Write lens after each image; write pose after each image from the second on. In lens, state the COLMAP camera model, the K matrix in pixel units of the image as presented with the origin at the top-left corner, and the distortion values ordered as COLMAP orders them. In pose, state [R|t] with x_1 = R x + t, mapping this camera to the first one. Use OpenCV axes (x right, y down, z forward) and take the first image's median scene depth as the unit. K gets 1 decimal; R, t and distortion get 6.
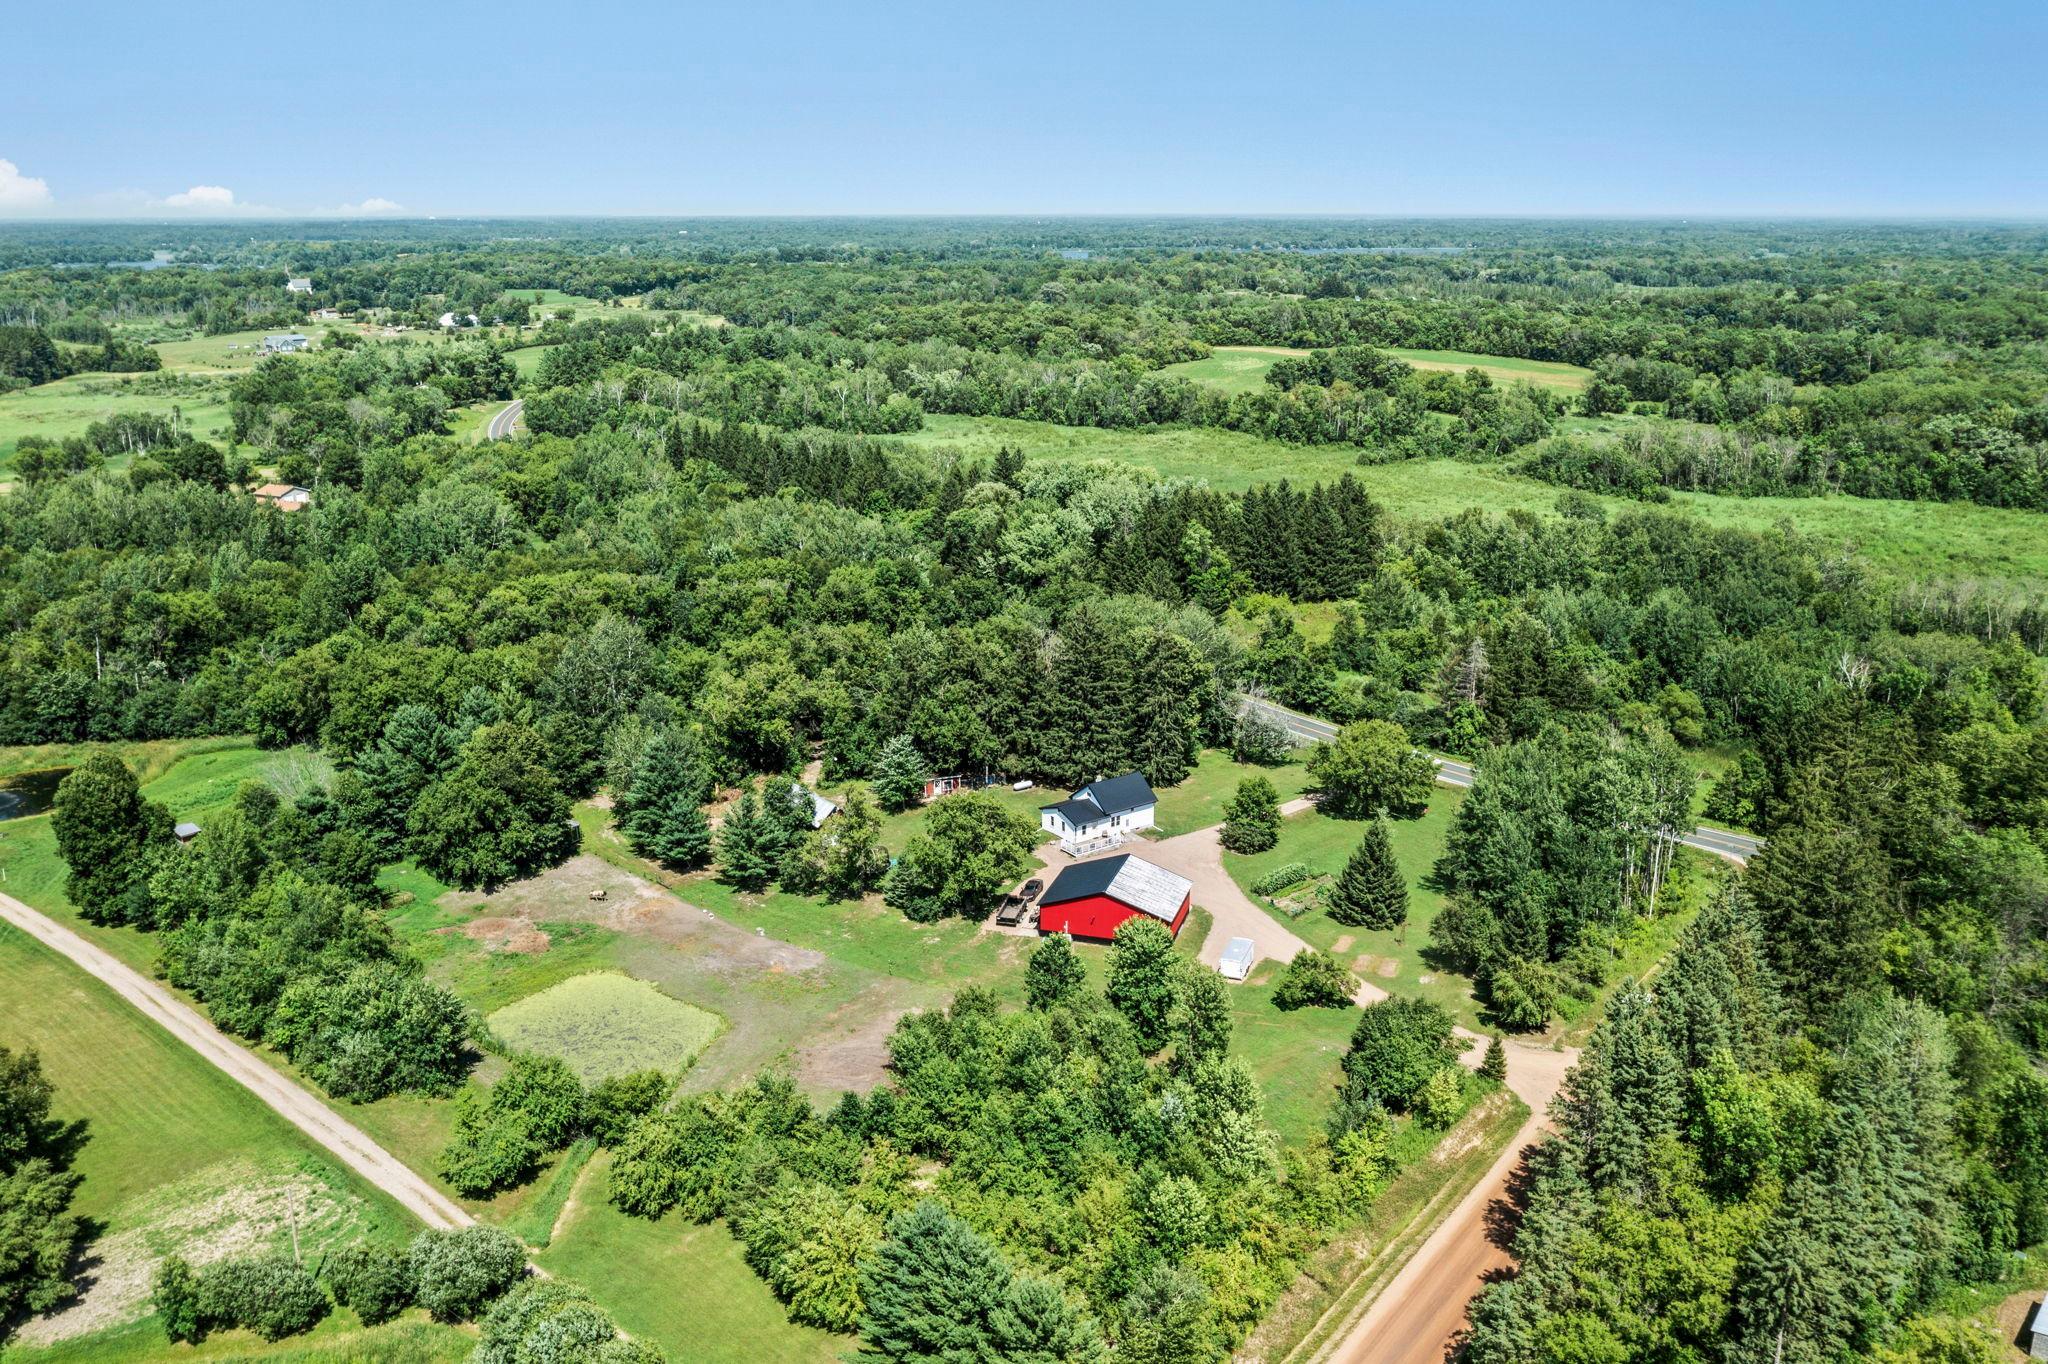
lens RADIAL K [[1586.7, 0, 1025.7], [0, 1586.7, 672.4], [0, 0, 1]] dist [-0.035552, -0.001212]
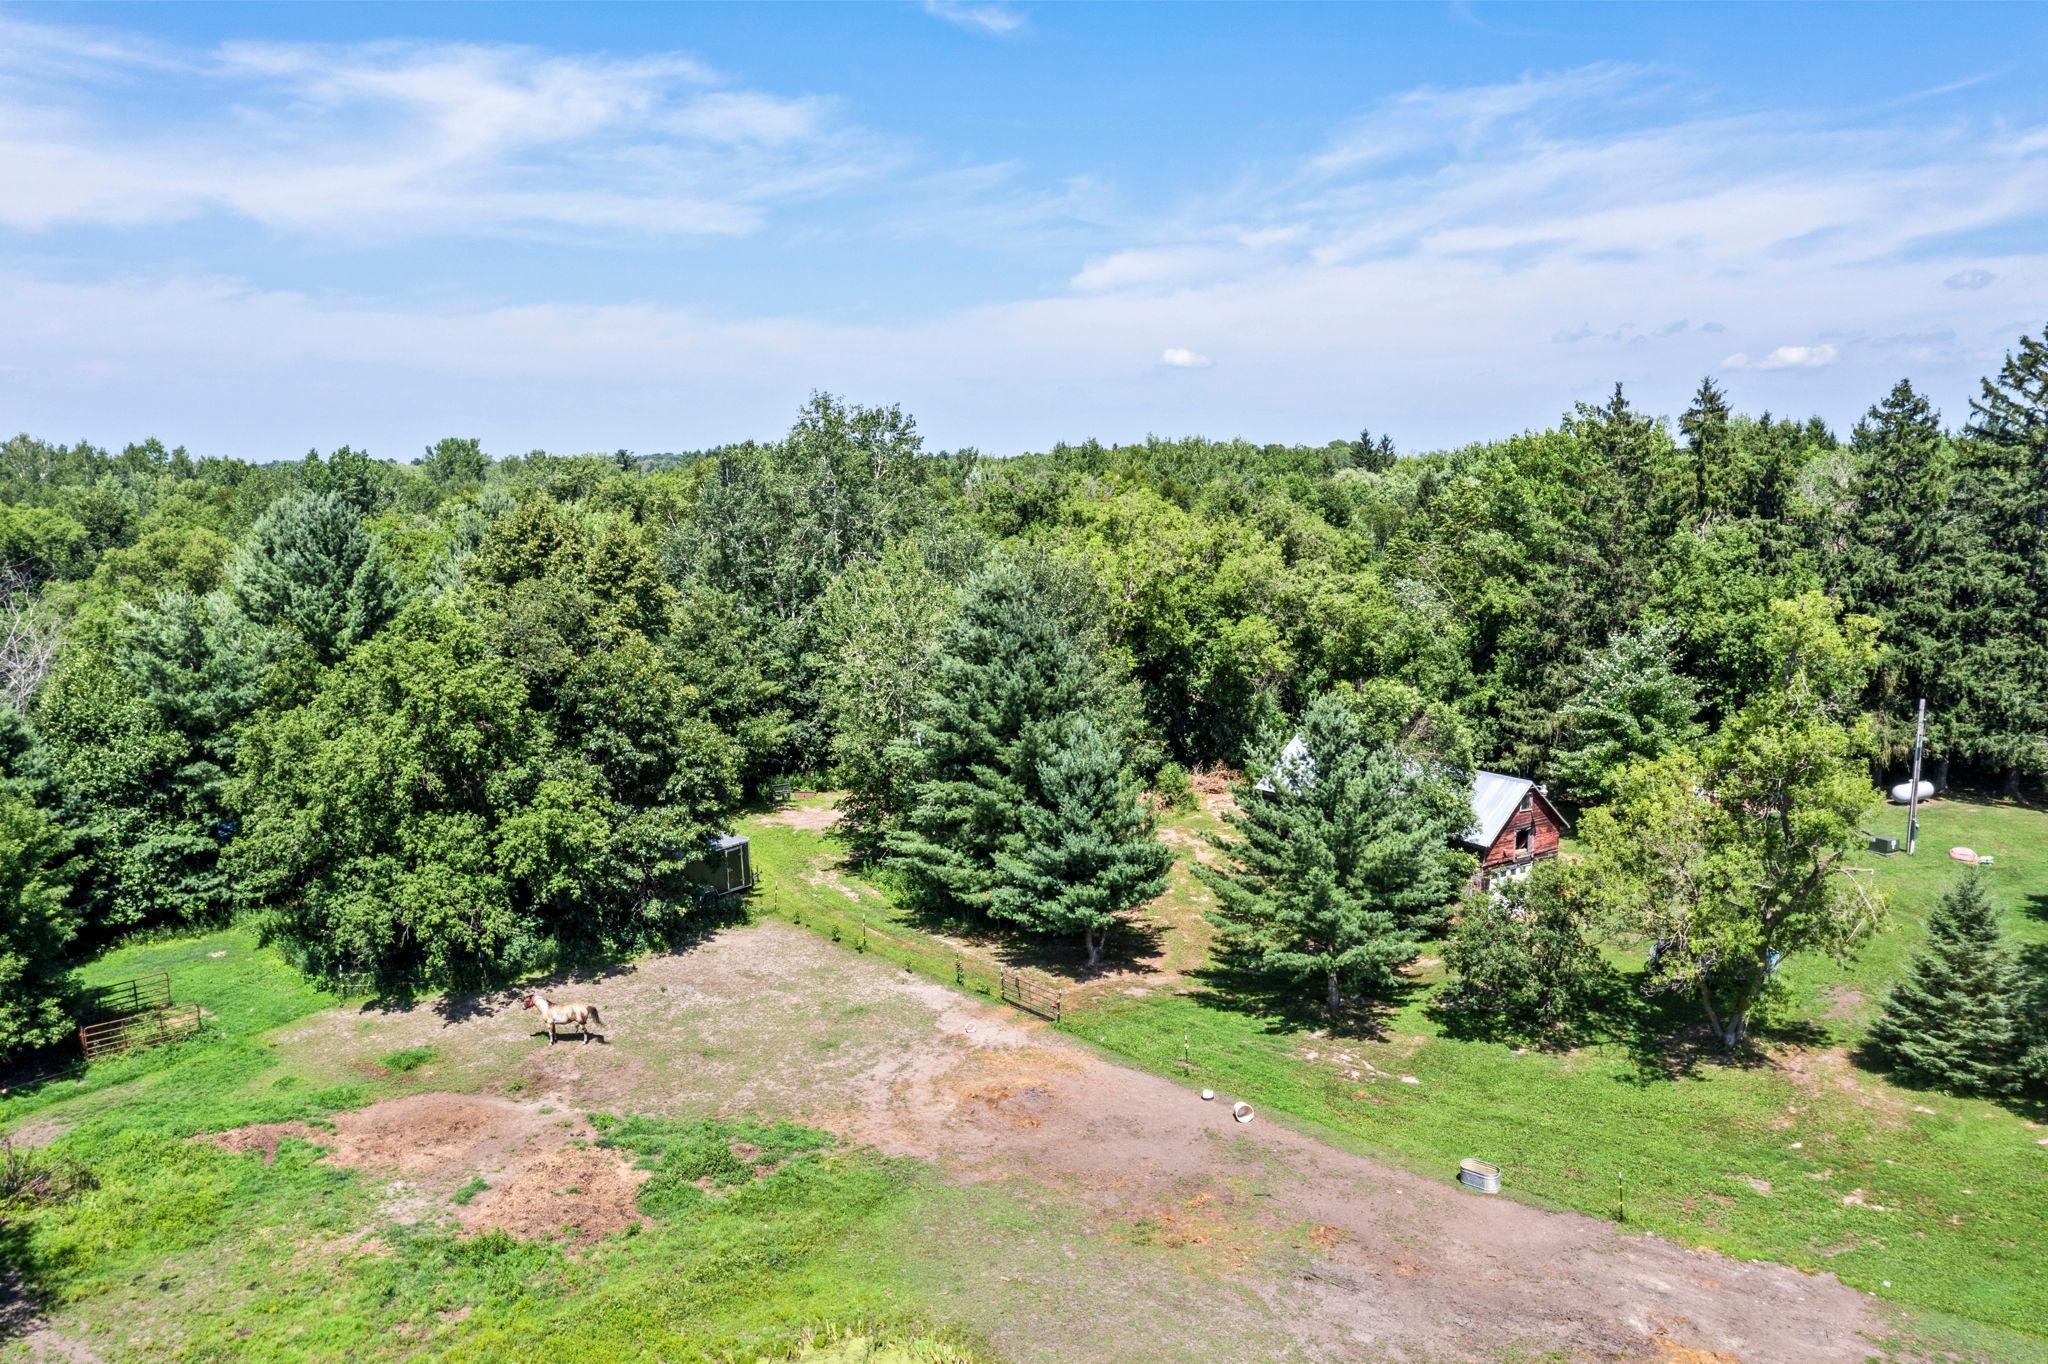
lens RADIAL K [[1612.7, 0, 1024.0], [0, 1612.7, 682.0], [0, 0, 1]] dist [-0.028339, 0.000397]
pose [[0.996333, 0.005569, -0.085374, -0.201752], [-0.017360, 0.990281, -0.137996, 0.114205], [0.083775, 0.138972, 0.986746, 0.683079]]
